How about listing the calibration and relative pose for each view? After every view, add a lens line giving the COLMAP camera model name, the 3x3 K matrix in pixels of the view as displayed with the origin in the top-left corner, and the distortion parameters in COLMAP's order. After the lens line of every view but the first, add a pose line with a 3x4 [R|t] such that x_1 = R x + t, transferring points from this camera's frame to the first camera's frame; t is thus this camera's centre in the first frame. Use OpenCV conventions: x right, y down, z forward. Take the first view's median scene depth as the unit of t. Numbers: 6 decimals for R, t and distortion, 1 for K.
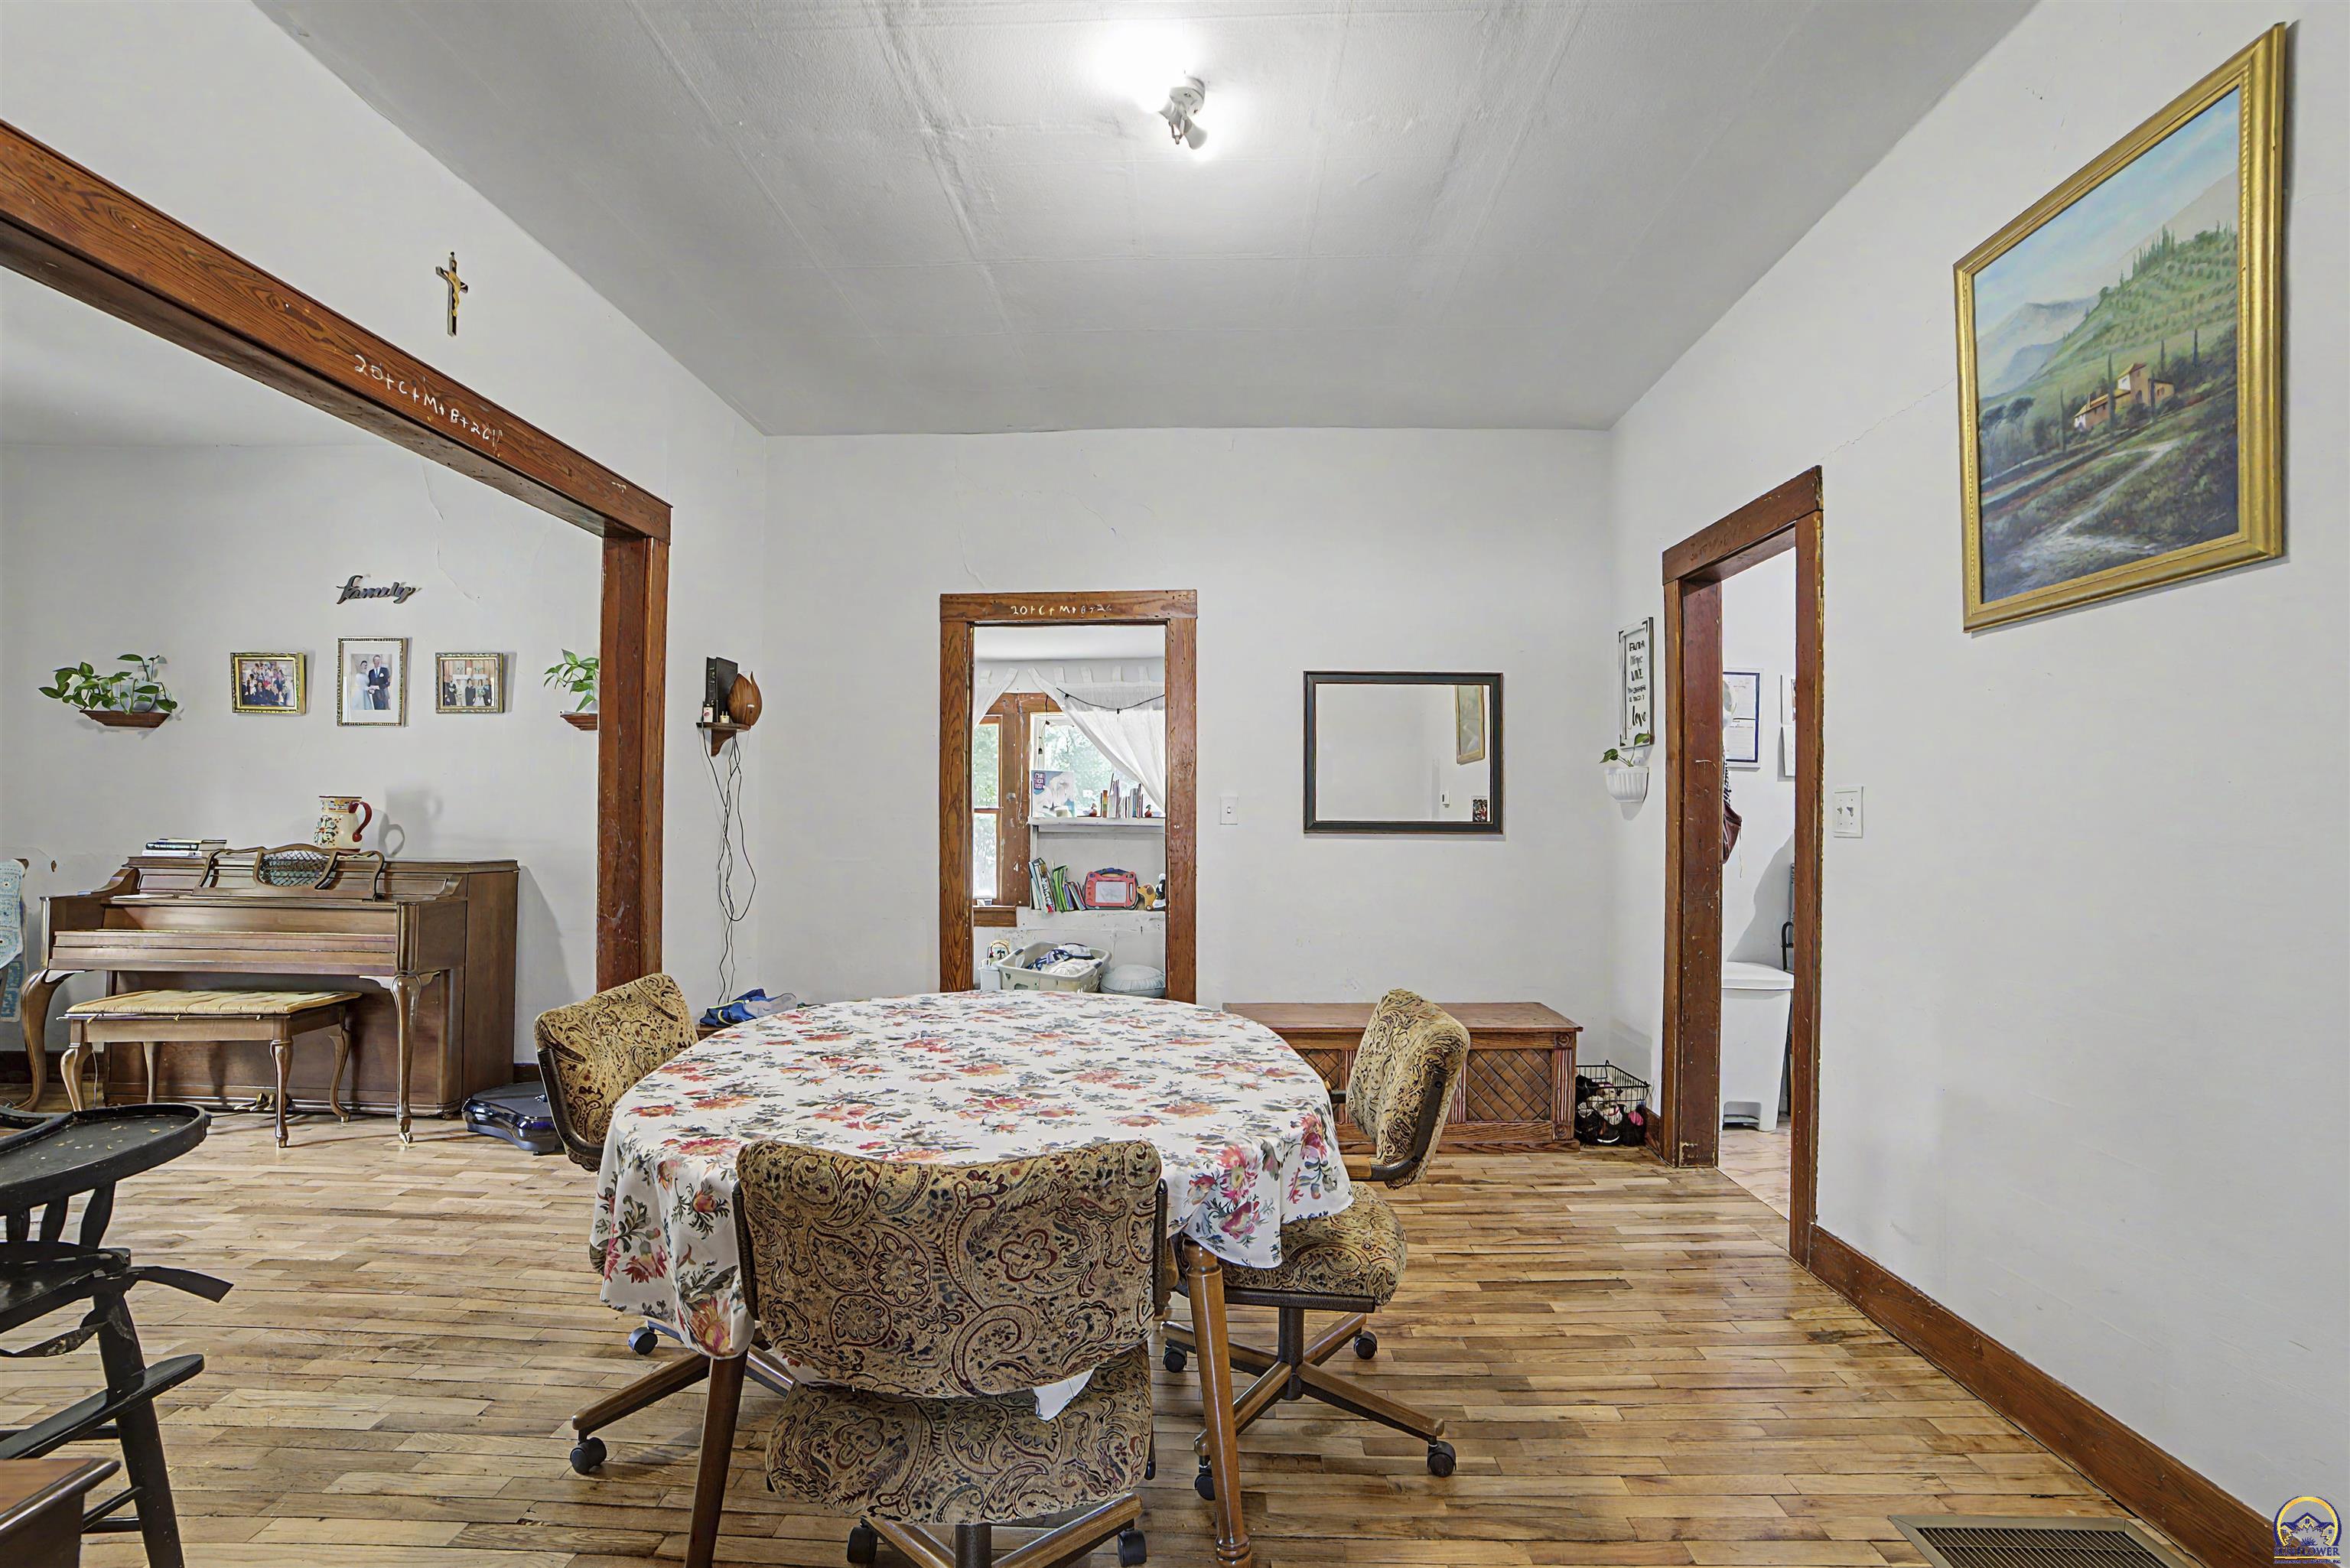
lens RADIAL K [[1056.1, 0, 1178.7], [0, 1056.1, 800.9], [0, 0, 1]] dist [0.000367, 0.000173]
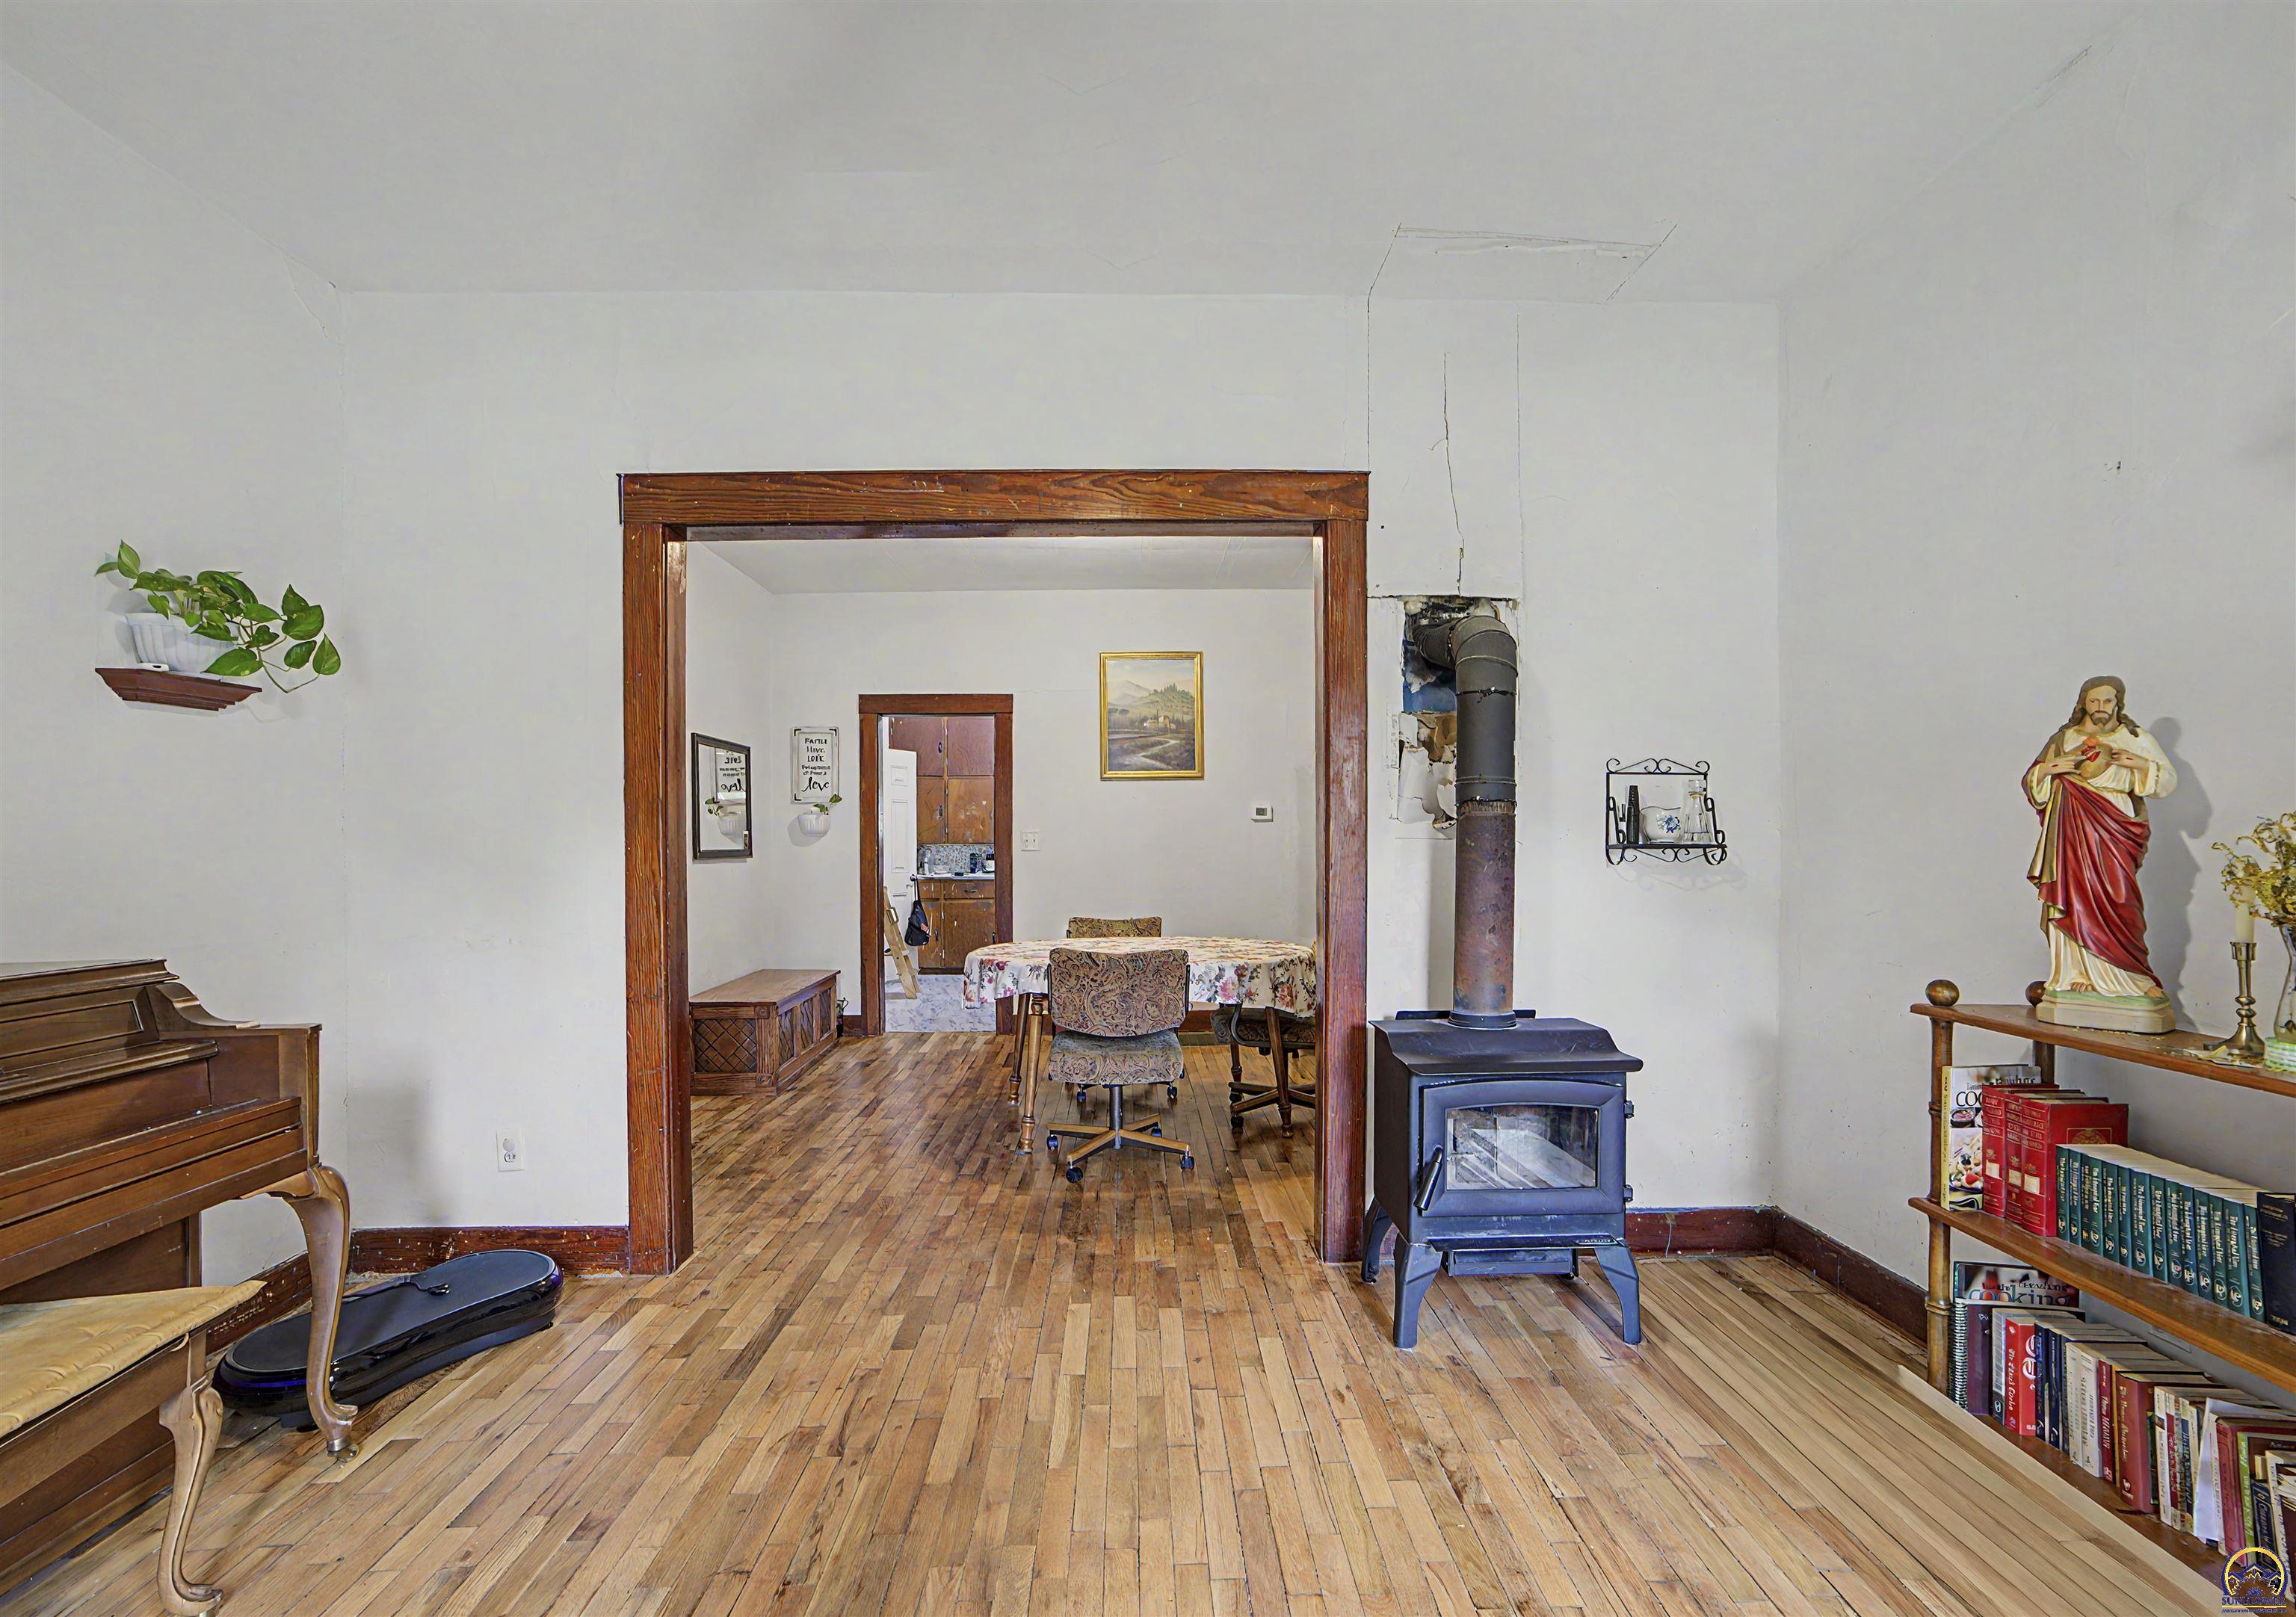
lens RADIAL K [[1042.1, 0, 1148.0], [0, 1042.1, 821.1], [0, 0, 1]] dist [0.000076, 0.000016]
pose [[-0.047264, 0.012235, 0.998807, -2.402277], [-0.006847, 0.999898, -0.012572, -0.009501], [-0.998859, -0.007433, -0.047176, 1.121396]]
